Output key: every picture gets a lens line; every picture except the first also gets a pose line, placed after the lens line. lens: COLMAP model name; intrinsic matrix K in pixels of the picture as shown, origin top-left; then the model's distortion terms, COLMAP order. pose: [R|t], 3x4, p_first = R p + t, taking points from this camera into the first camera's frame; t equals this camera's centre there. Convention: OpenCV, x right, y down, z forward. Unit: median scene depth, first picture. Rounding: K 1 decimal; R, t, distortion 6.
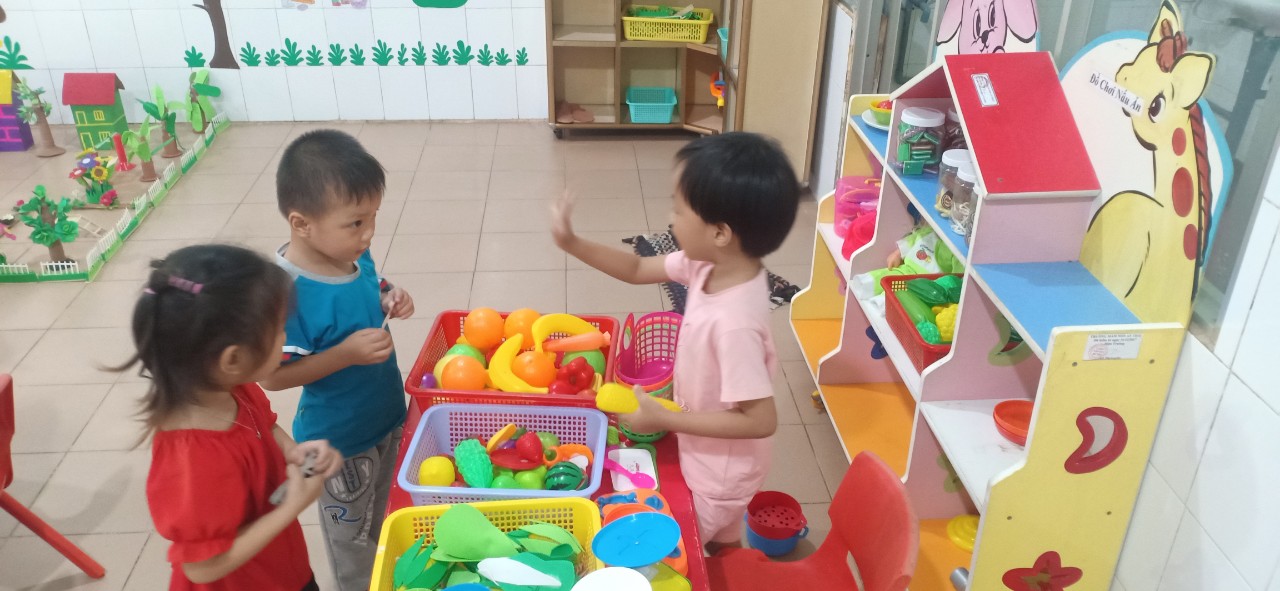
lens RADIAL K [[999.5, 0, 640.0], [0, 999.5, 295.5], [0, 0, 1]] dist [-0.002785, -0.000895]
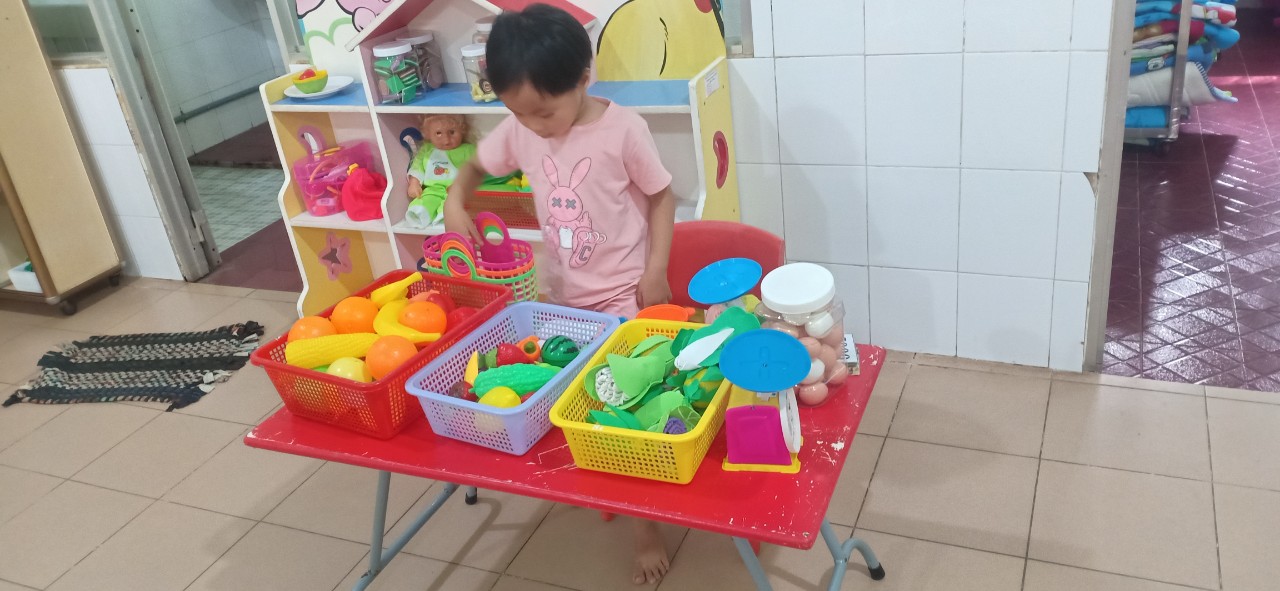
lens RADIAL K [[999.5, 0, 640.0], [0, 999.5, 295.5], [0, 0, 1]] dist [-0.002785, -0.000895]
pose [[0.463098, -0.451855, 0.762474, -0.736256], [0.530445, 0.830500, 0.169997, 0.005623], [-0.710049, 0.325725, 0.624287, 0.282970]]
